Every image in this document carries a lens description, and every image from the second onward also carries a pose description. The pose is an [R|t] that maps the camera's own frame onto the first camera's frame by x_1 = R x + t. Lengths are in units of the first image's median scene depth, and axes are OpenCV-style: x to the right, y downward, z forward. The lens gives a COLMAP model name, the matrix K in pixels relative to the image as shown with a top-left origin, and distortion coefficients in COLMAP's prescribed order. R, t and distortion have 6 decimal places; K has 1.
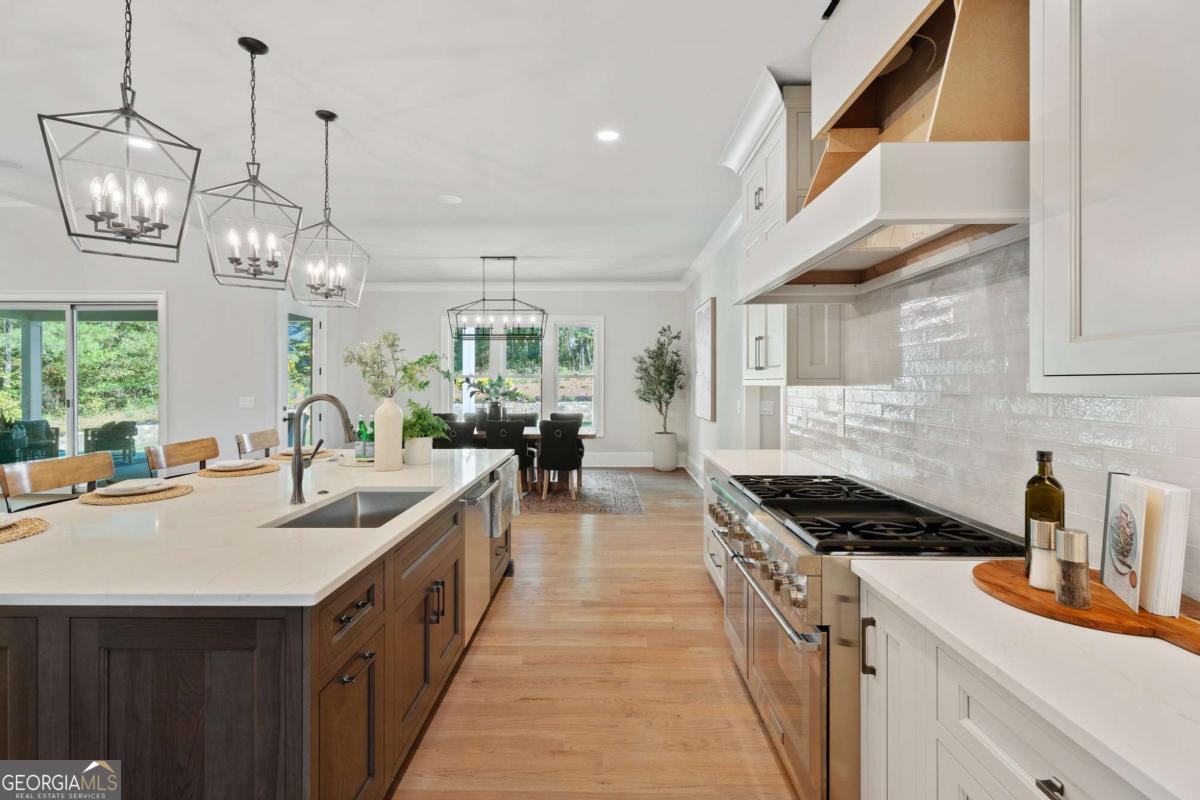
lens RADIAL K [[538.0, 0, 600.0], [0, 538.0, 400.0], [0, 0, 1]] dist [0.020096, 0.000466]
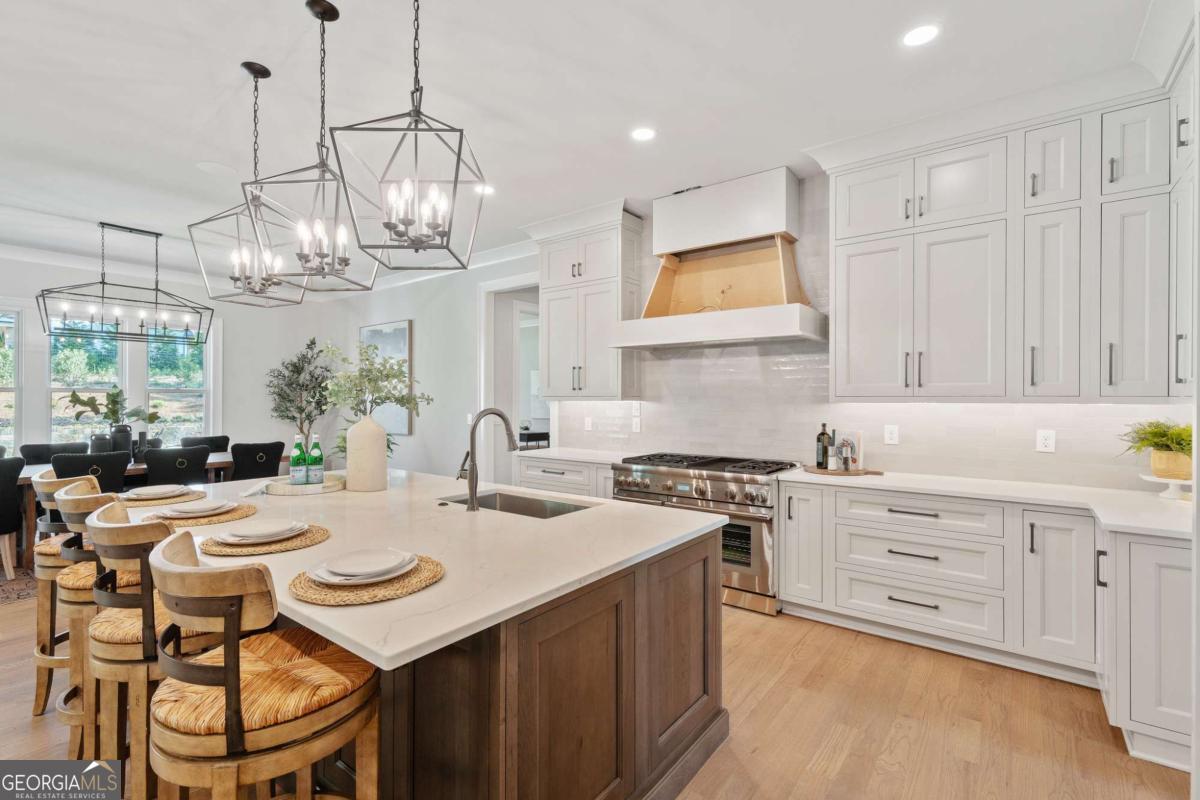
lens RADIAL K [[532.6, 0, 600.0], [0, 532.6, 400.0], [0, 0, 1]] dist [-0.000454, -0.000051]
pose [[0.600310, 0.000983, 0.799767, -0.426684], [0.024903, 0.999491, -0.019921, 0.000446], [-0.799379, 0.031875, 0.599980, 0.058366]]
